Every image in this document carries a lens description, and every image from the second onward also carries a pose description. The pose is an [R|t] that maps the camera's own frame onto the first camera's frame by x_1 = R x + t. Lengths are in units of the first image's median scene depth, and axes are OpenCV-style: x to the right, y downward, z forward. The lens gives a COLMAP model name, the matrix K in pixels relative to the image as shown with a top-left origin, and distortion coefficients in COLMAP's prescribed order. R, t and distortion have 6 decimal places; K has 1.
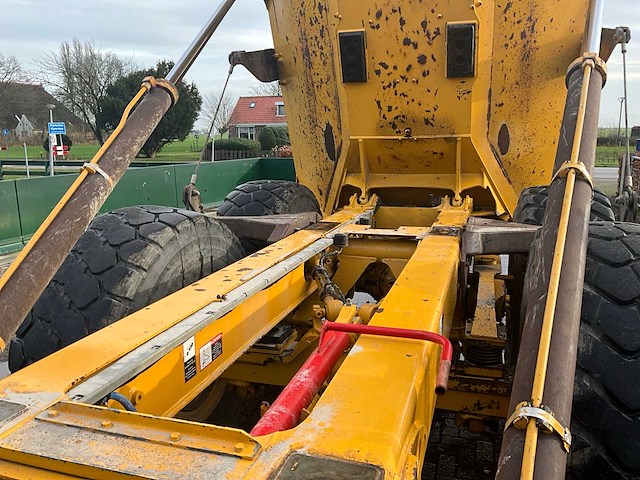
lens RADIAL K [[529.2, 0, 337.3], [0, 529.2, 241.3], [0, 0, 1]] dist [0.073364, -0.127835]
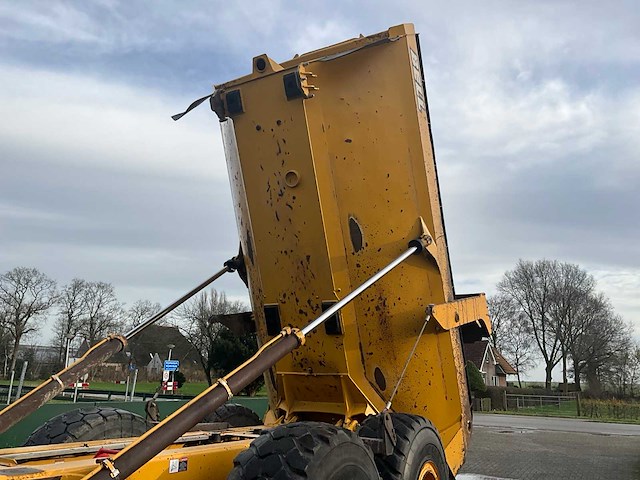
lens RADIAL K [[529.2, 0, 325.1], [0, 529.2, 245.8], [0, 0, 1]] dist [0.073364, -0.127835]
pose [[0.975323, -0.016977, -0.220129, 0.492372], [-0.079172, 0.903834, -0.420495, 0.090238], [0.206099, 0.427547, 0.880186, -0.395532]]
